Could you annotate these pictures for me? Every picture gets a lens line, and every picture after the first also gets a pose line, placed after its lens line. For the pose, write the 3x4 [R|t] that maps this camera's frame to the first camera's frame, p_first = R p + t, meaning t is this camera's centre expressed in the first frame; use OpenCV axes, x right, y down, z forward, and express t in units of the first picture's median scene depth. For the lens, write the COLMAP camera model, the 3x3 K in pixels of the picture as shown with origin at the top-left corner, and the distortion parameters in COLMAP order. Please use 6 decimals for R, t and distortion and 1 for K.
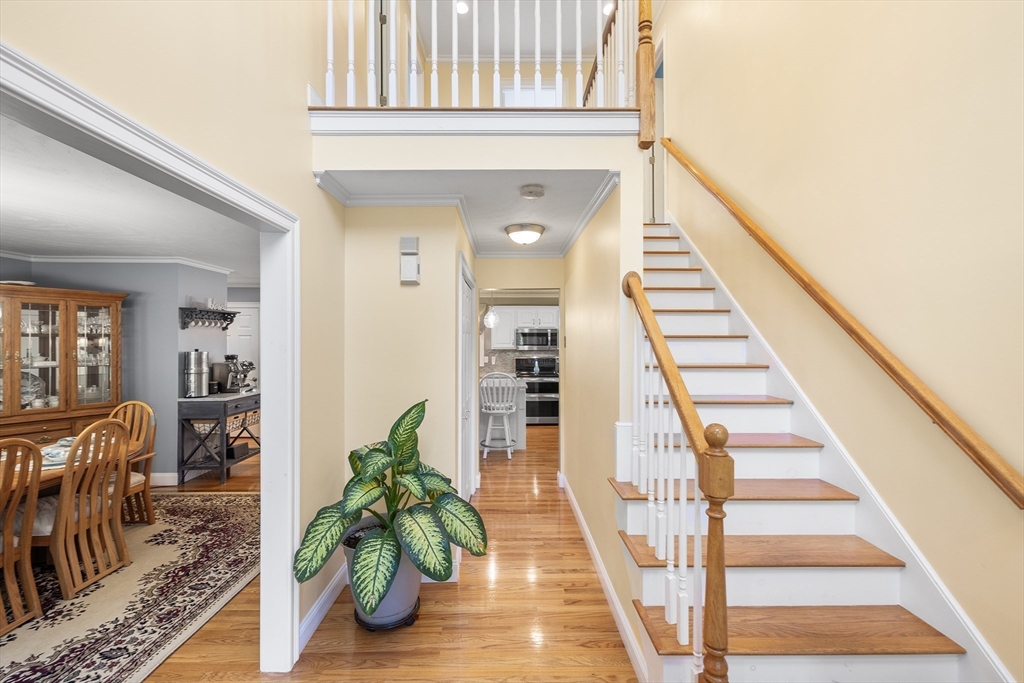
lens RADIAL K [[435.3, 0, 510.3], [0, 435.3, 341.8], [0, 0, 1]] dist [-0.000527, 0.000117]
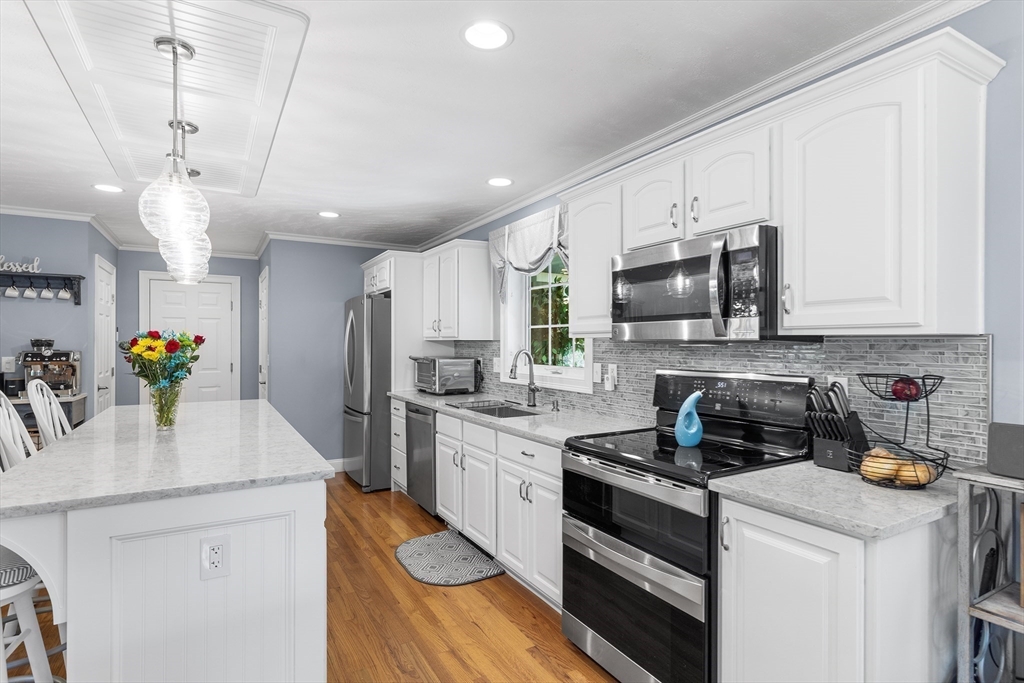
lens RADIAL K [[518.6, 0, 510.1], [0, 518.6, 341.4], [0, 0, 1]] dist [0.001256, 0.000748]
pose [[0.474099, 0.004313, -0.880461, 0.243369], [-0.001947, 0.999991, 0.003850, 0.018101], [0.880469, -0.000111, 0.474103, 0.783505]]
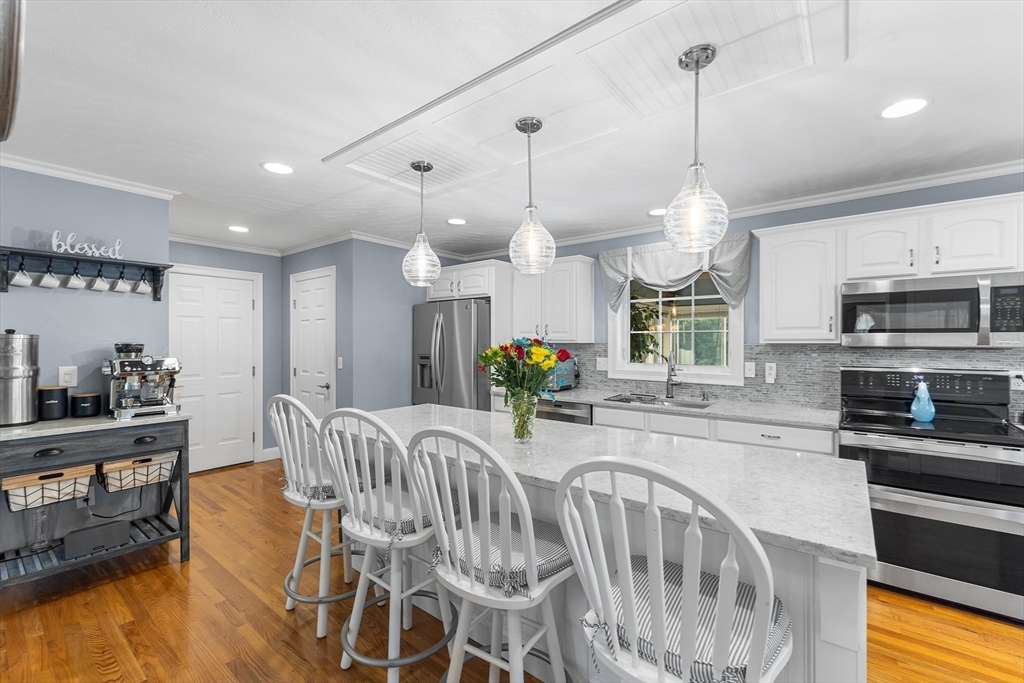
lens RADIAL K [[435.3, 0, 512.2], [0, 435.3, 342.1], [0, 0, 1]] dist [-0.000527, 0.000117]
pose [[0.768149, 0.010036, -0.640192, 0.033146], [-0.004748, 0.999939, 0.009978, 0.013360], [0.640253, -0.004625, 0.768150, 0.562811]]
